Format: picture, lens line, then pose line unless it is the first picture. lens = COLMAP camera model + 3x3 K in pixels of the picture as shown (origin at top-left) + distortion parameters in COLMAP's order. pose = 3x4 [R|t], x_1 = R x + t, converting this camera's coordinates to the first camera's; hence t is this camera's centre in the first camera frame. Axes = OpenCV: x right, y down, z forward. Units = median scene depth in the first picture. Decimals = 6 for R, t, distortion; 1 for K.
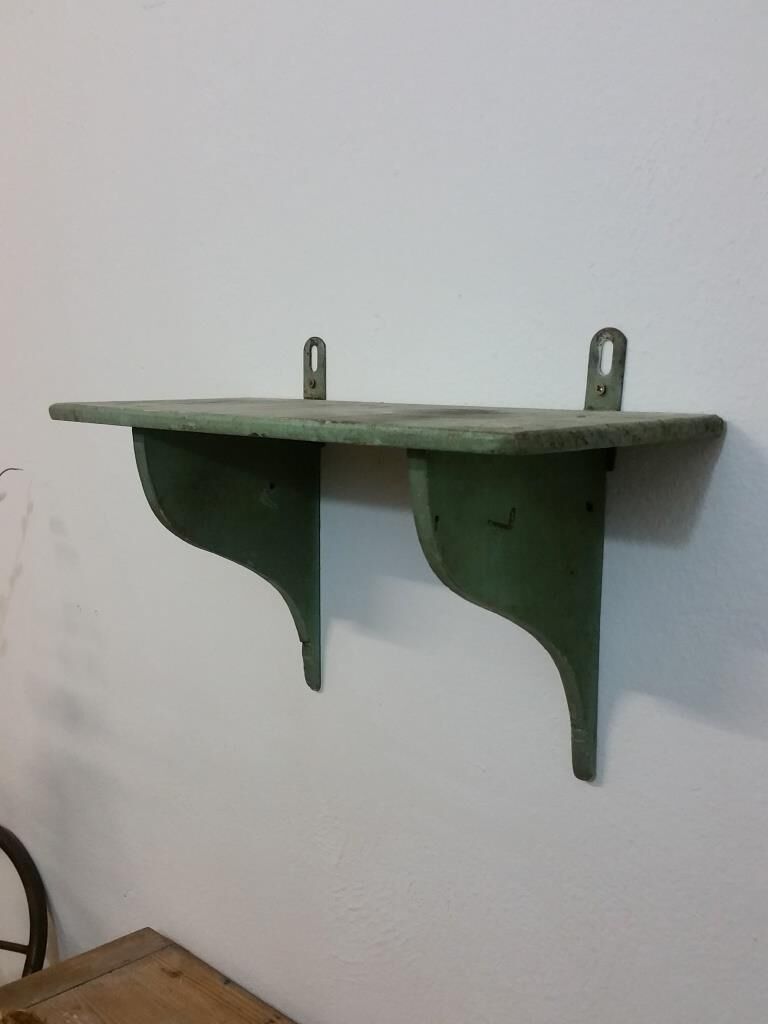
lens RADIAL K [[1118.6, 0, 390.1], [0, 1118.6, 520.9], [0, 0, 1]] dist [0.123760, 0.000000]
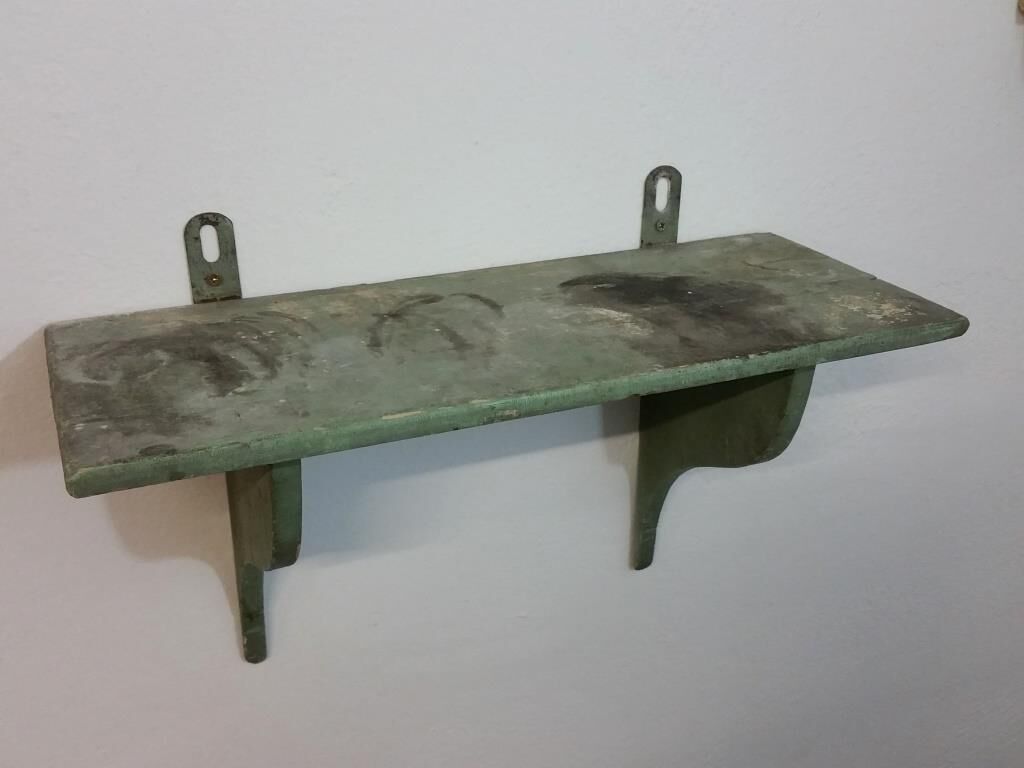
lens RADIAL K [[1118.6, 0, 516.8], [0, 1118.6, 367.1], [0, 0, 1]] dist [0.123760, 0.000000]
pose [[0.368709, -0.356016, 0.858665, -0.776575], [0.139687, 0.934480, 0.327468, -0.345611], [-0.918989, -0.000796, 0.394282, 0.706427]]
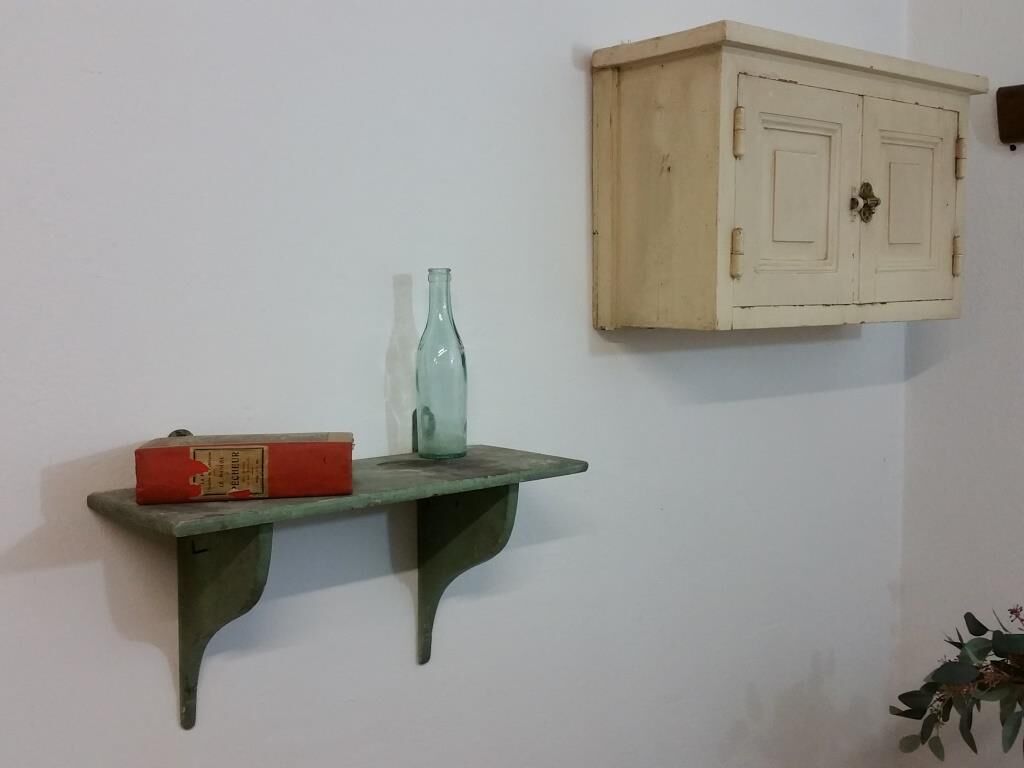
lens RADIAL K [[1118.6, 0, 519.1], [0, 1118.6, 375.3], [0, 0, 1]] dist [0.123760, 0.000000]
pose [[0.069670, -0.072670, 0.994920, -1.560788], [0.155346, 0.985966, 0.061138, -0.300559], [-0.985400, 0.150297, 0.079981, 0.678980]]
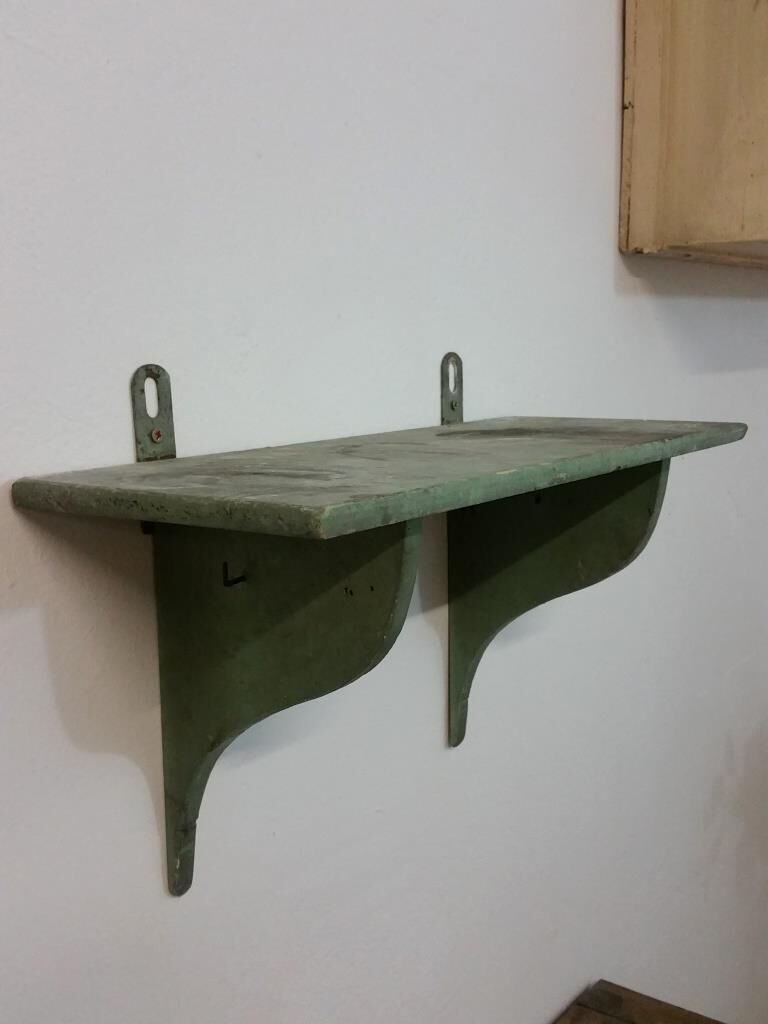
lens RADIAL K [[1118.6, 0, 386.6], [0, 1118.6, 512.4], [0, 0, 1]] dist [0.123760, 0.000000]
pose [[-0.157398, -0.146045, 0.976676, -0.928113], [0.161011, 0.971975, 0.171290, -0.214697], [-0.974321, 0.184216, -0.129472, 1.219131]]
